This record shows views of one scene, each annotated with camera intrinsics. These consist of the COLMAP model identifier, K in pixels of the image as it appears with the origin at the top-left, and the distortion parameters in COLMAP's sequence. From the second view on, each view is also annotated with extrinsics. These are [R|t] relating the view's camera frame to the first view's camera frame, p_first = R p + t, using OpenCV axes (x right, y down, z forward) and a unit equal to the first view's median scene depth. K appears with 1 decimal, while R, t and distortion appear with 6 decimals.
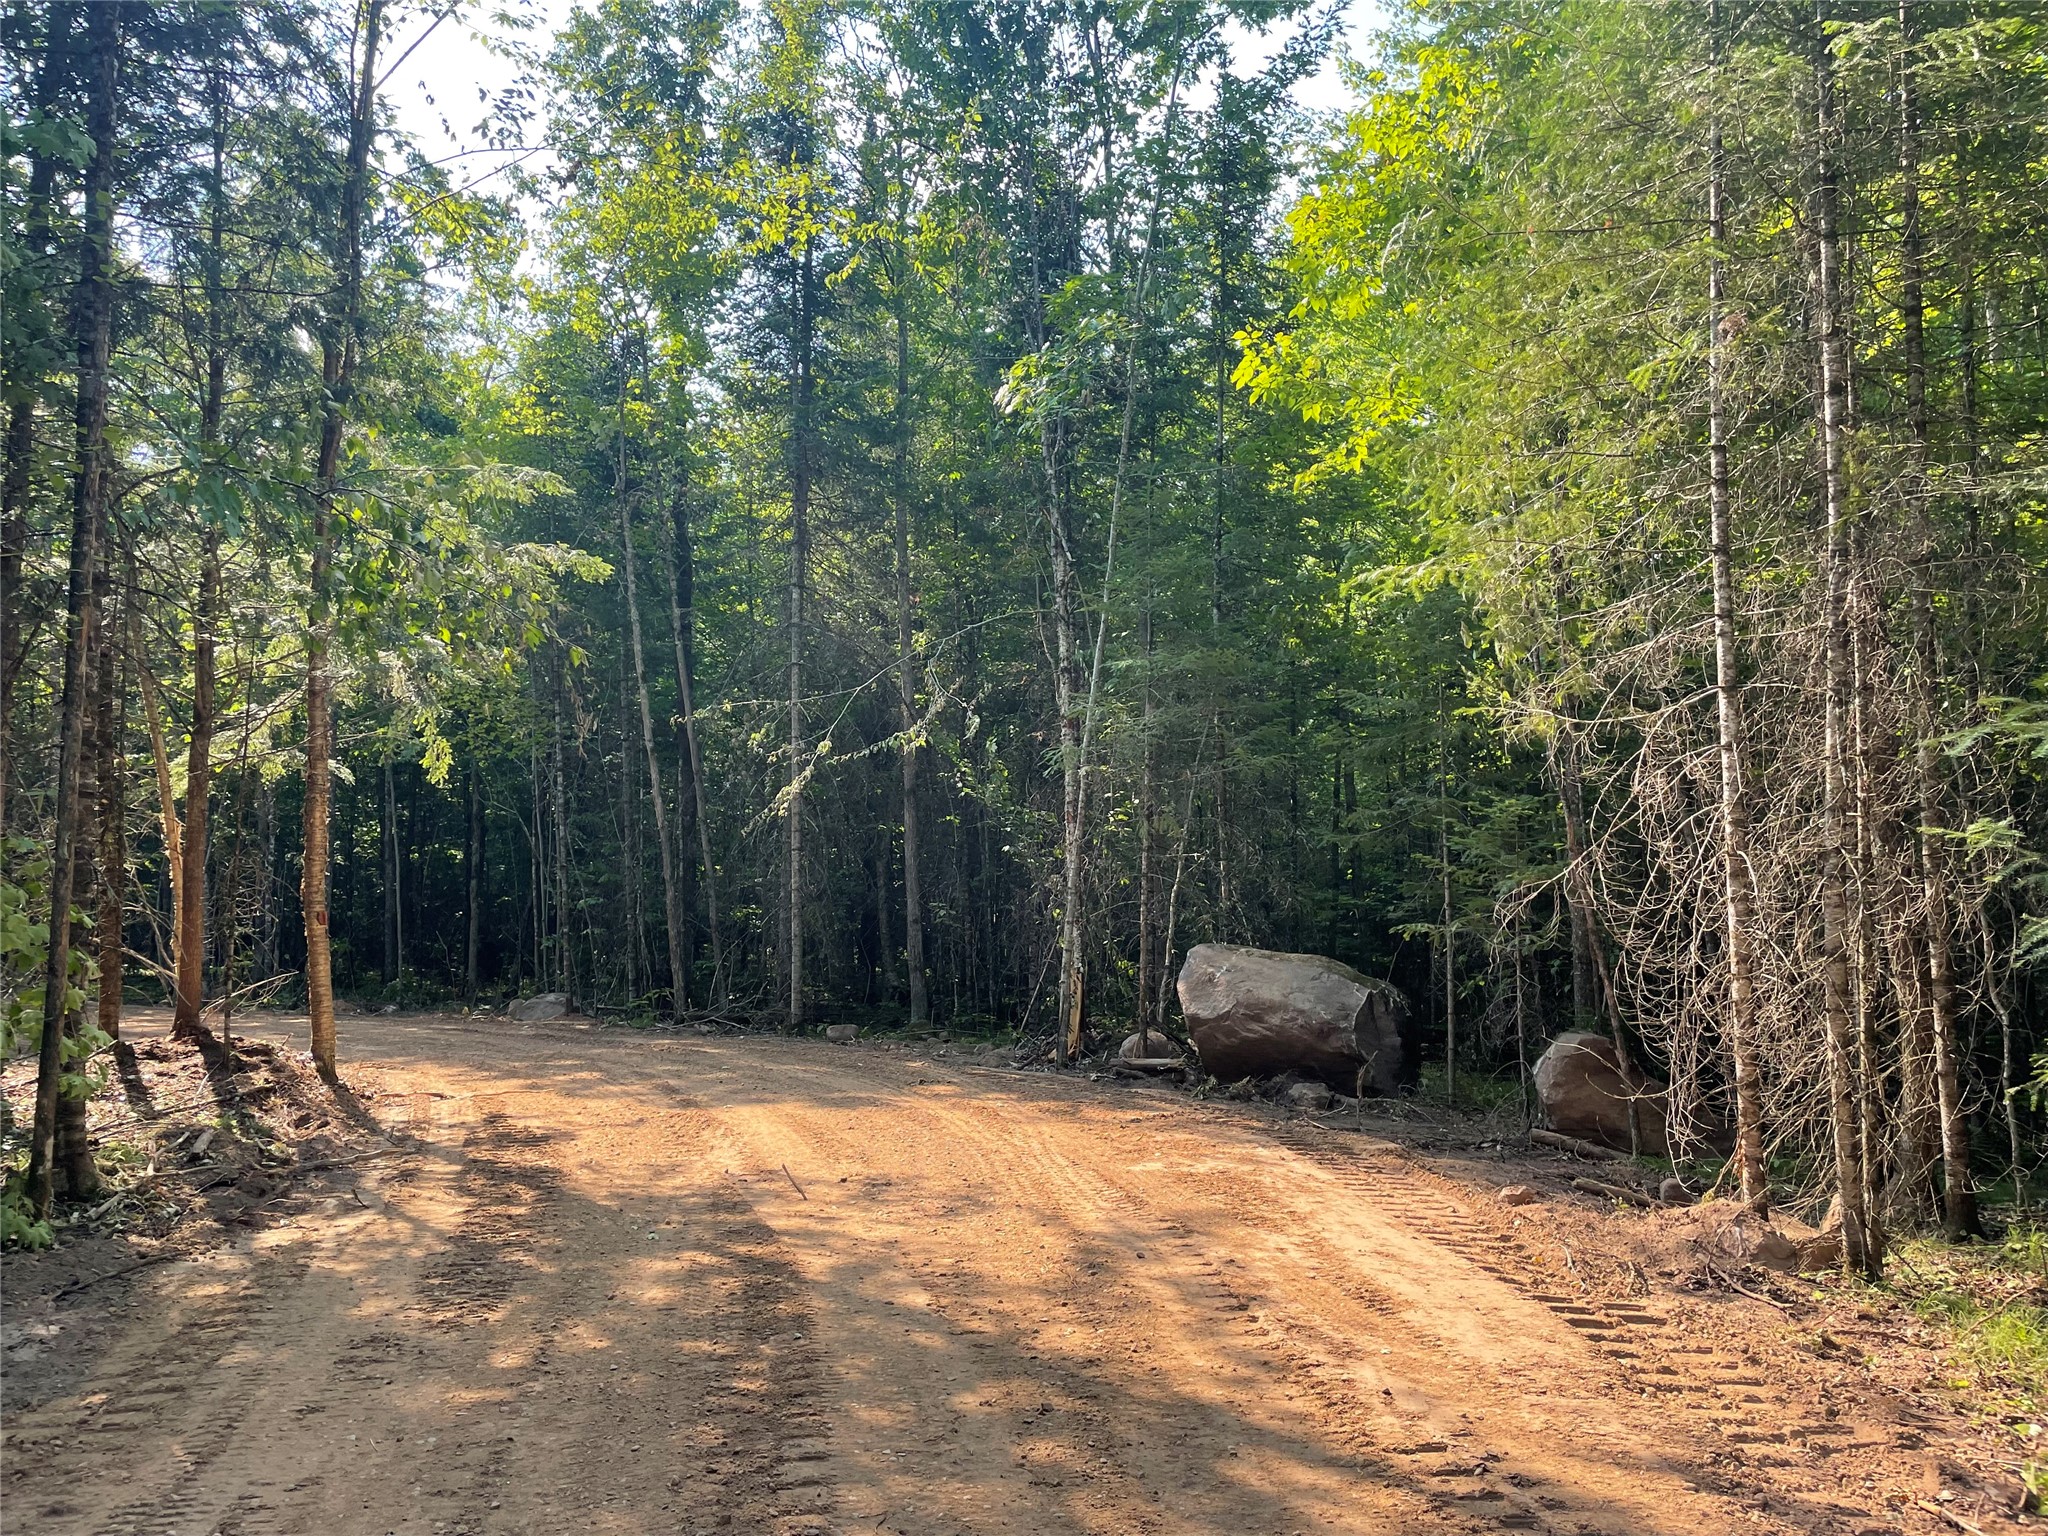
lens RADIAL K [[1544.0, 0, 1024.0], [0, 1544.0, 768.0], [0, 0, 1]] dist [0.081642, -0.108018]
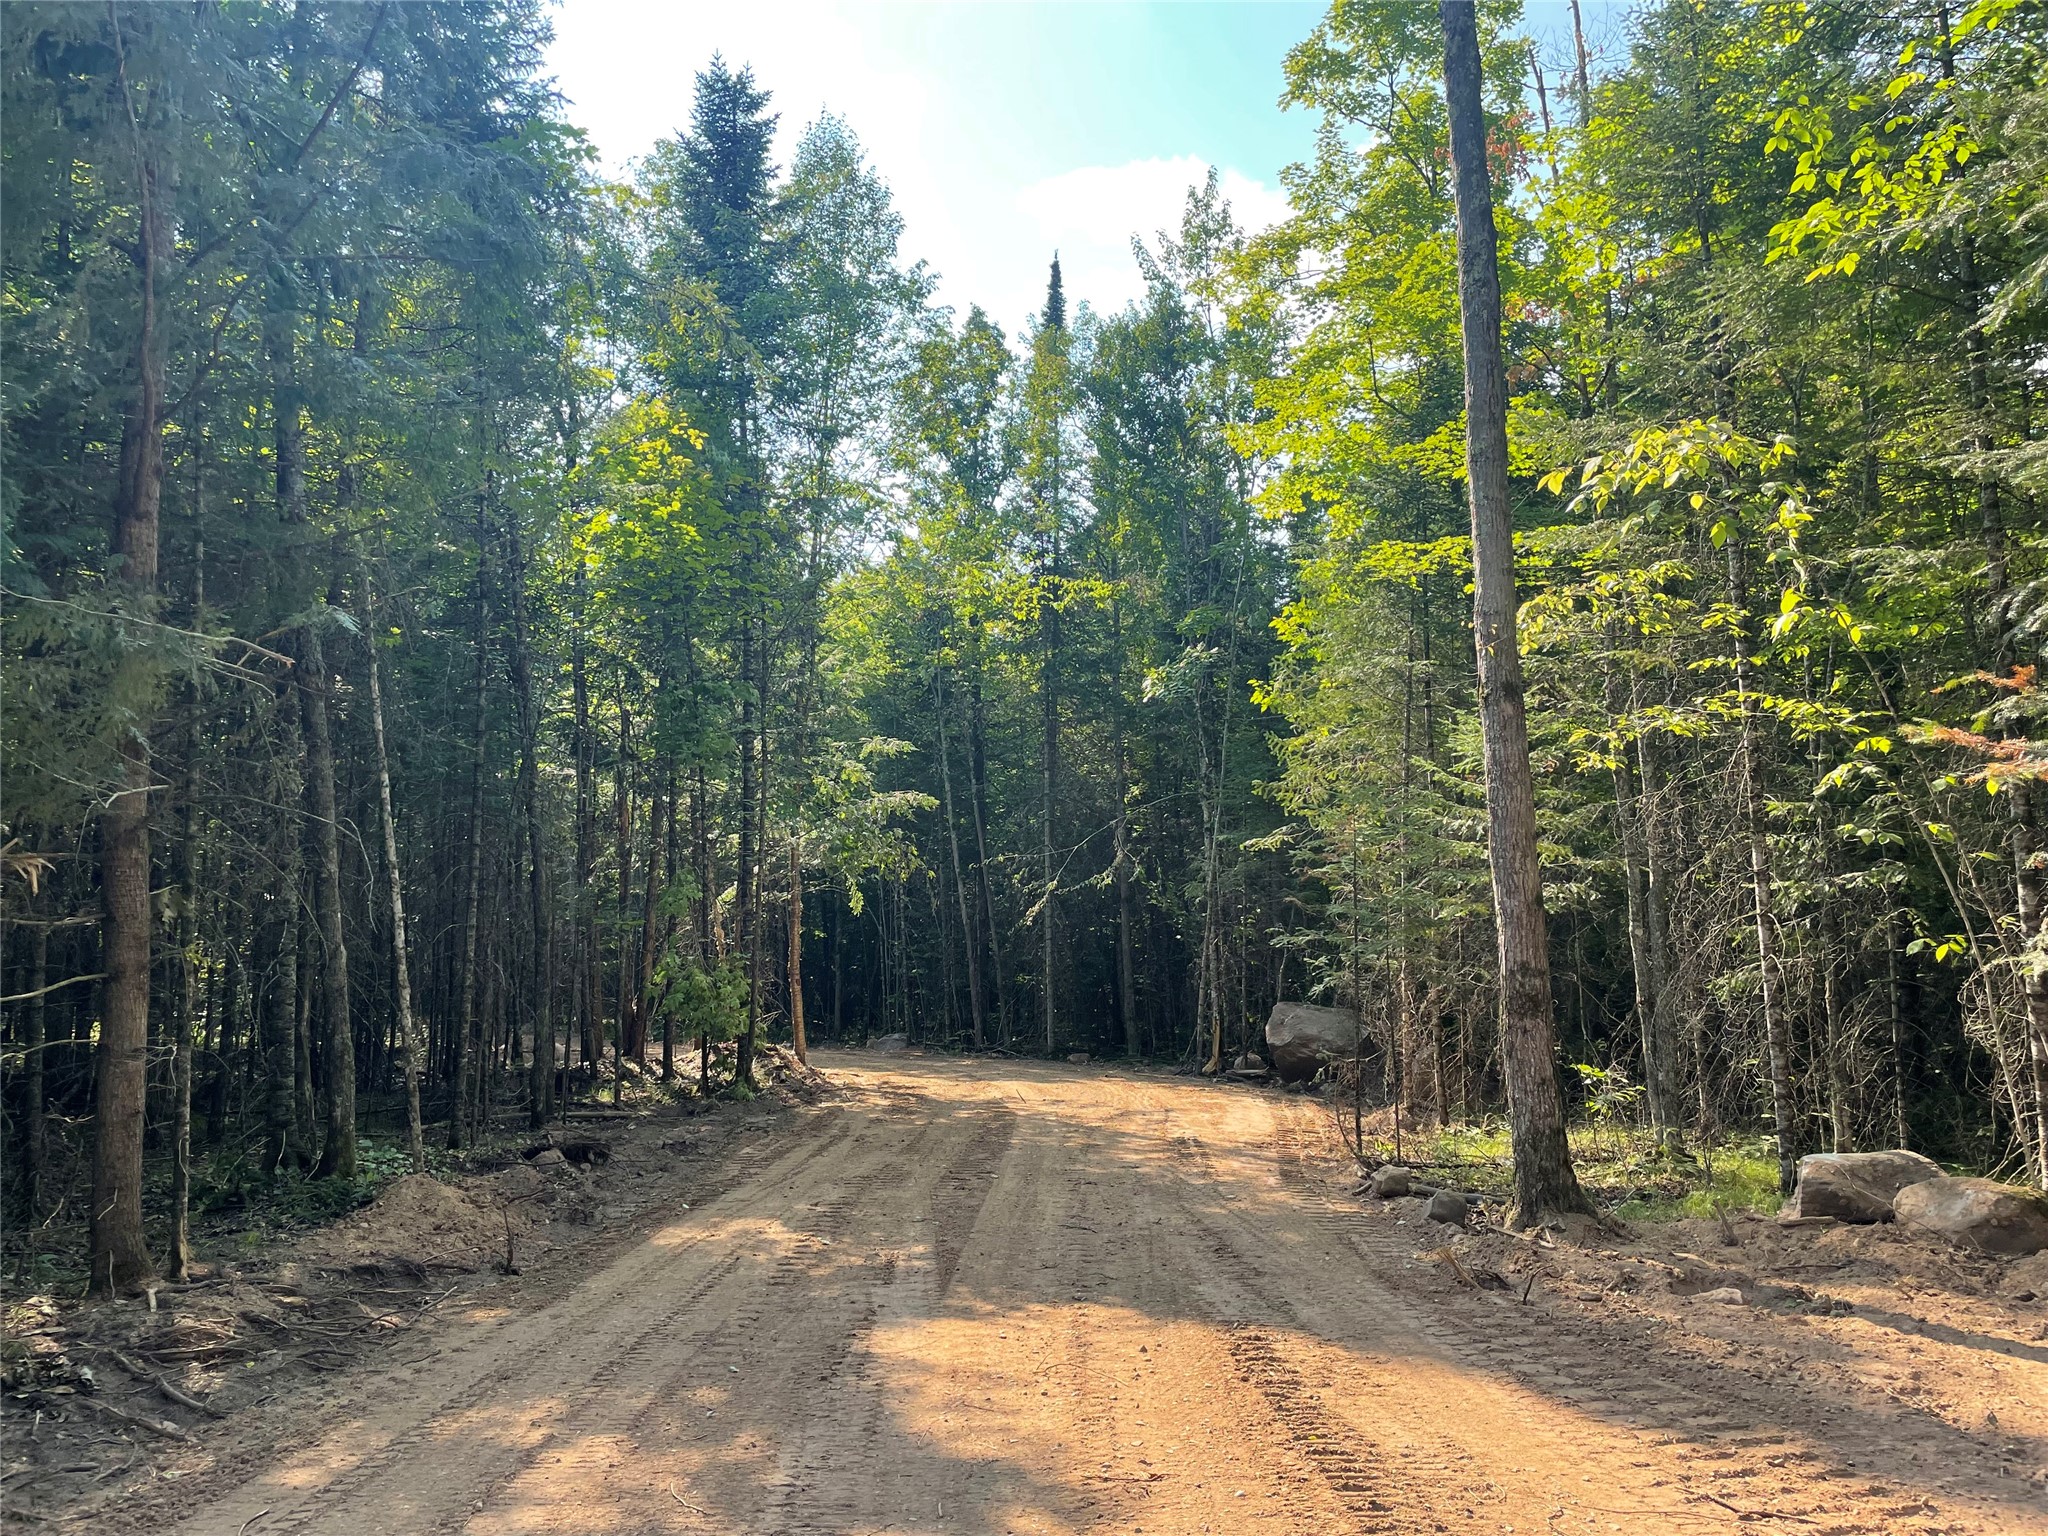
lens RADIAL K [[1544.0, 0, 1024.0], [0, 1544.0, 768.0], [0, 0, 1]] dist [0.081642, -0.108018]
pose [[0.981642, -0.020288, -0.189650, 0.170965], [0.012435, 0.999019, -0.042508, -0.073498], [0.190326, 0.039370, 0.980931, -0.729747]]
